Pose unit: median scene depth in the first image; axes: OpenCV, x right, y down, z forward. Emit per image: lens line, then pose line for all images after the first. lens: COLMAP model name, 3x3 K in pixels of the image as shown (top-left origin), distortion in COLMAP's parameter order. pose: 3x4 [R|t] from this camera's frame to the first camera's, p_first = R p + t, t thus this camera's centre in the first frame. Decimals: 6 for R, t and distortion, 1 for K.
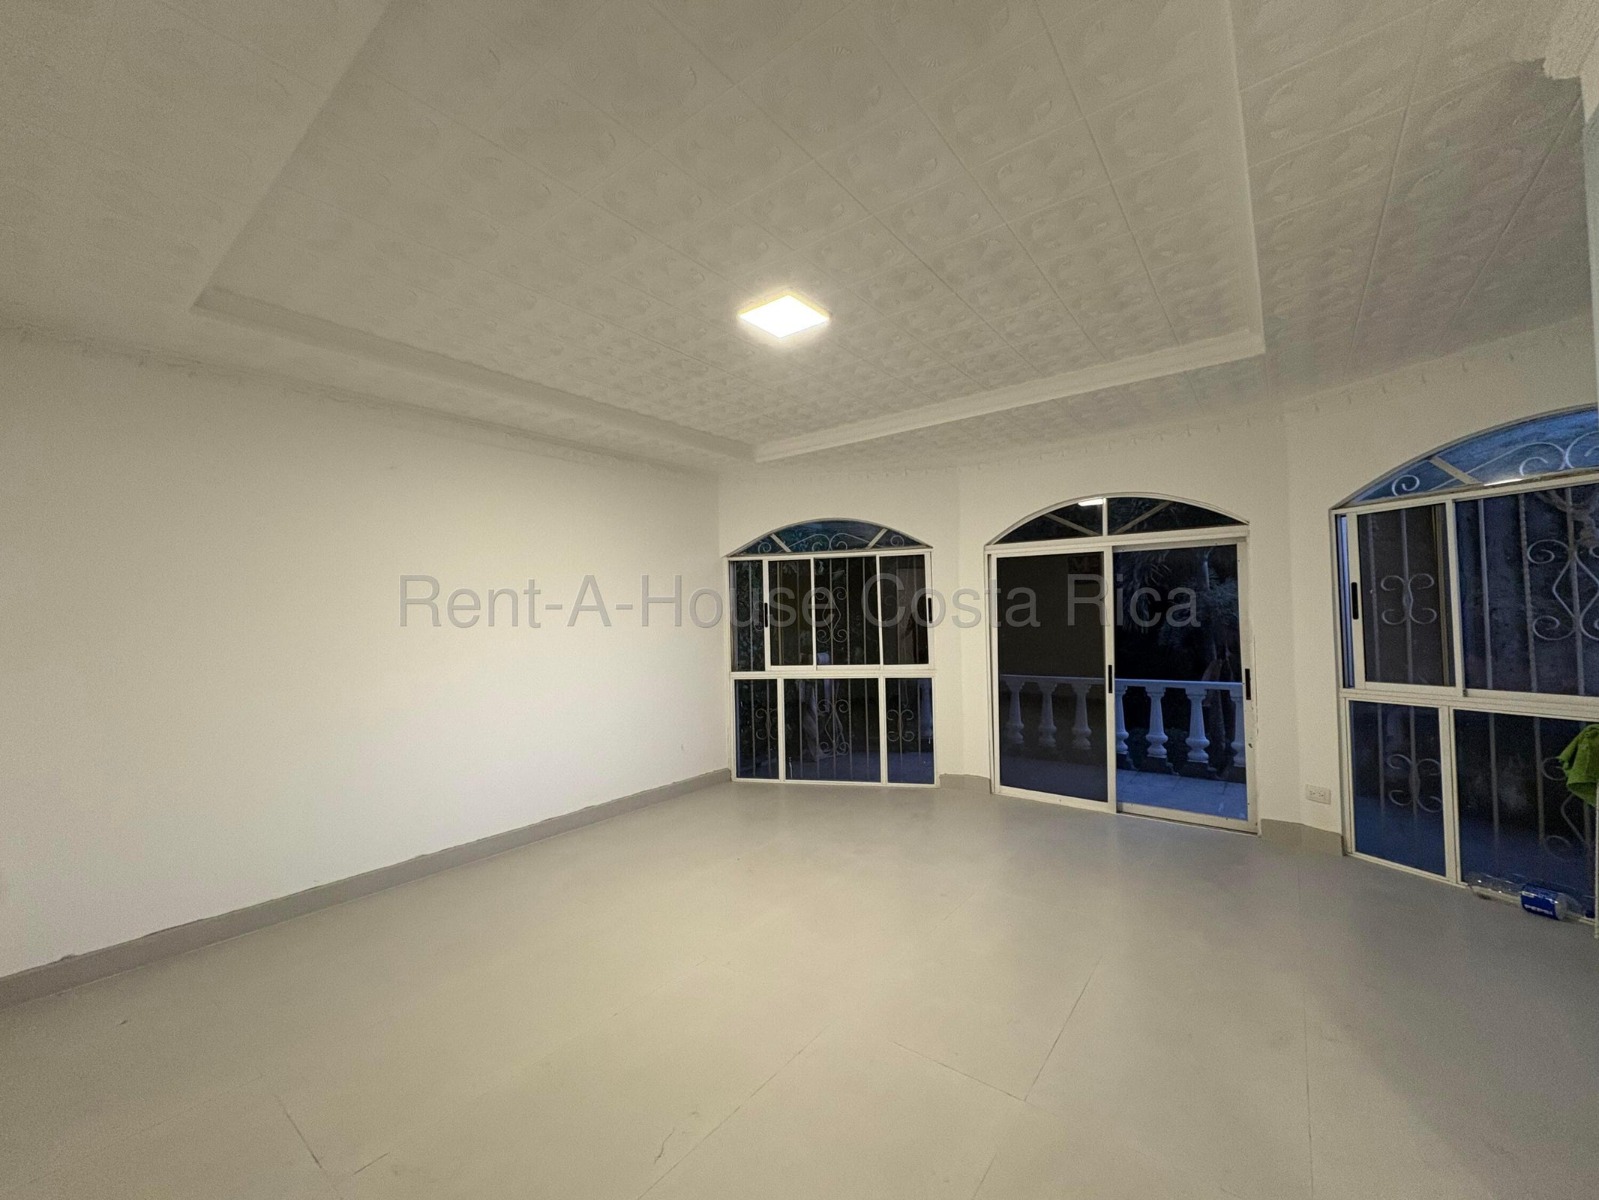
lens RADIAL K [[636.6, 0, 799.8], [0, 636.6, 605.1], [0, 0, 1]] dist [0.008479, -0.001471]
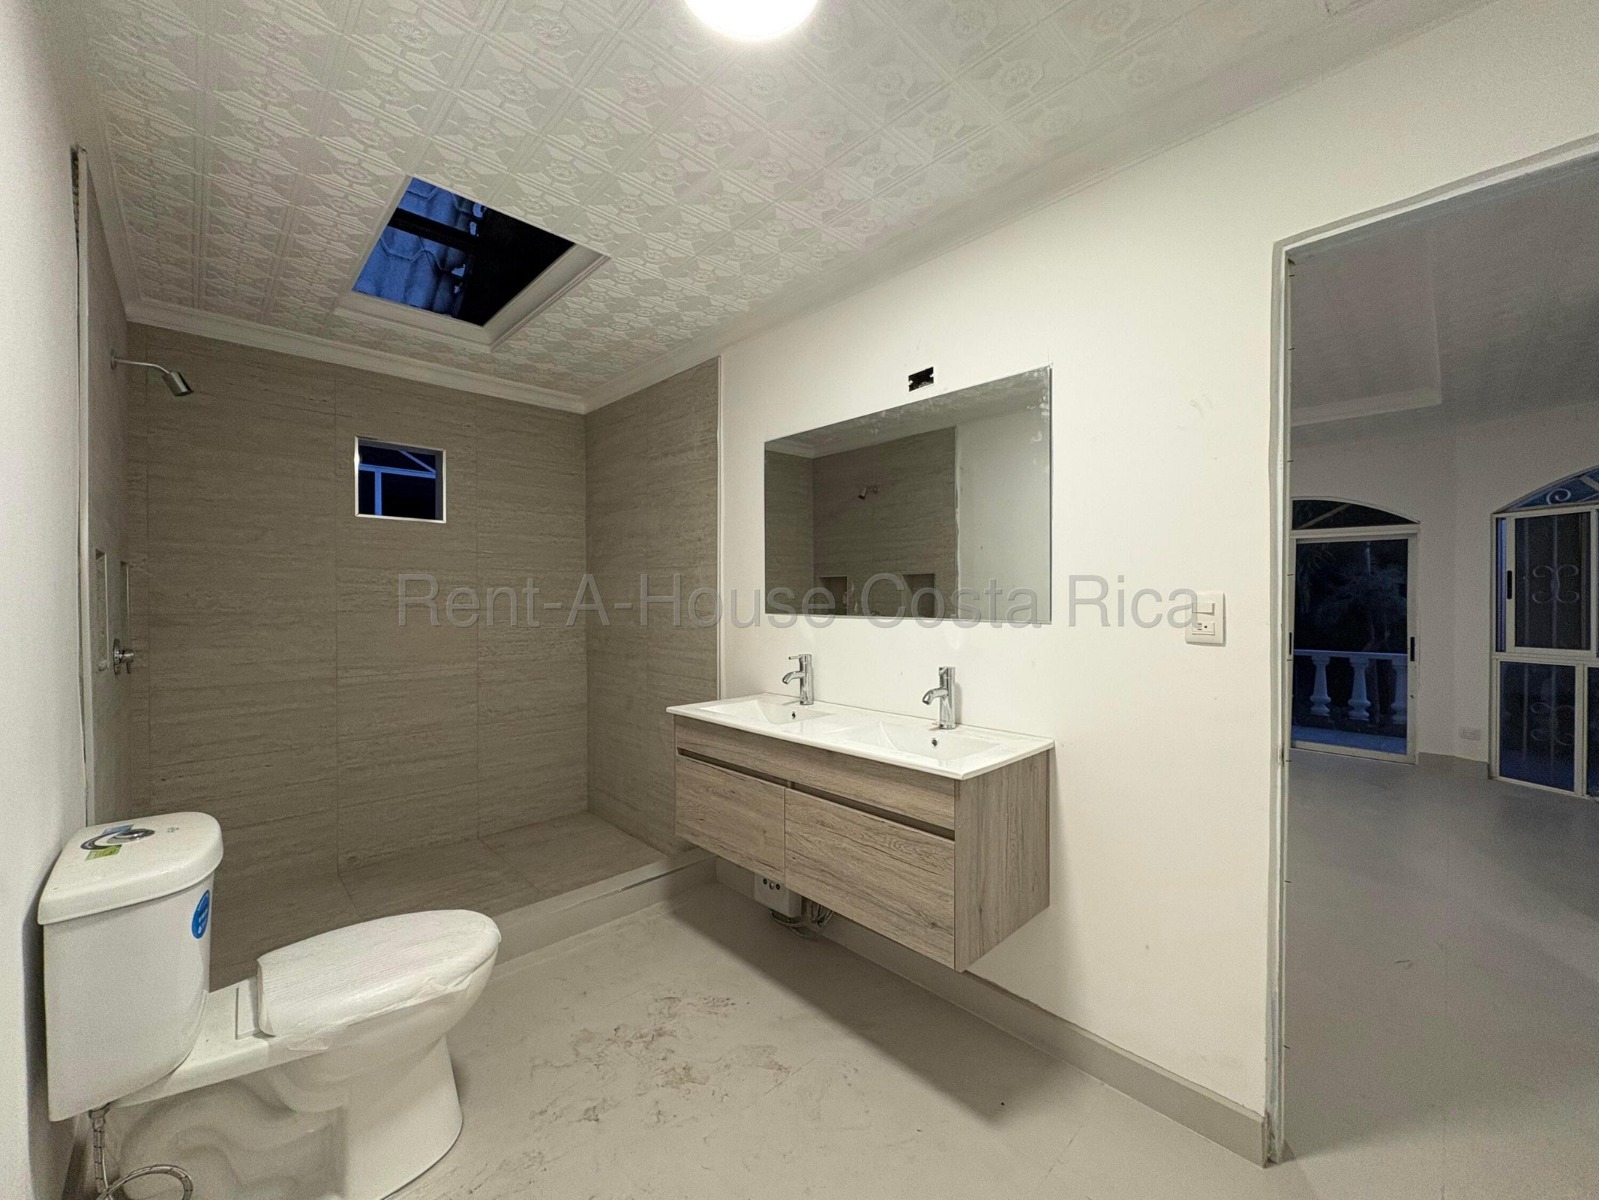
lens RADIAL K [[636.6, 0, 801.8], [0, 636.6, 601.0], [0, 0, 1]] dist [0.008479, -0.001471]
pose [[0.990032, 0.030097, -0.137587, -0.375762], [-0.026970, 0.999335, 0.024532, 0.032889], [0.138234, -0.020577, 0.990186, -0.489962]]
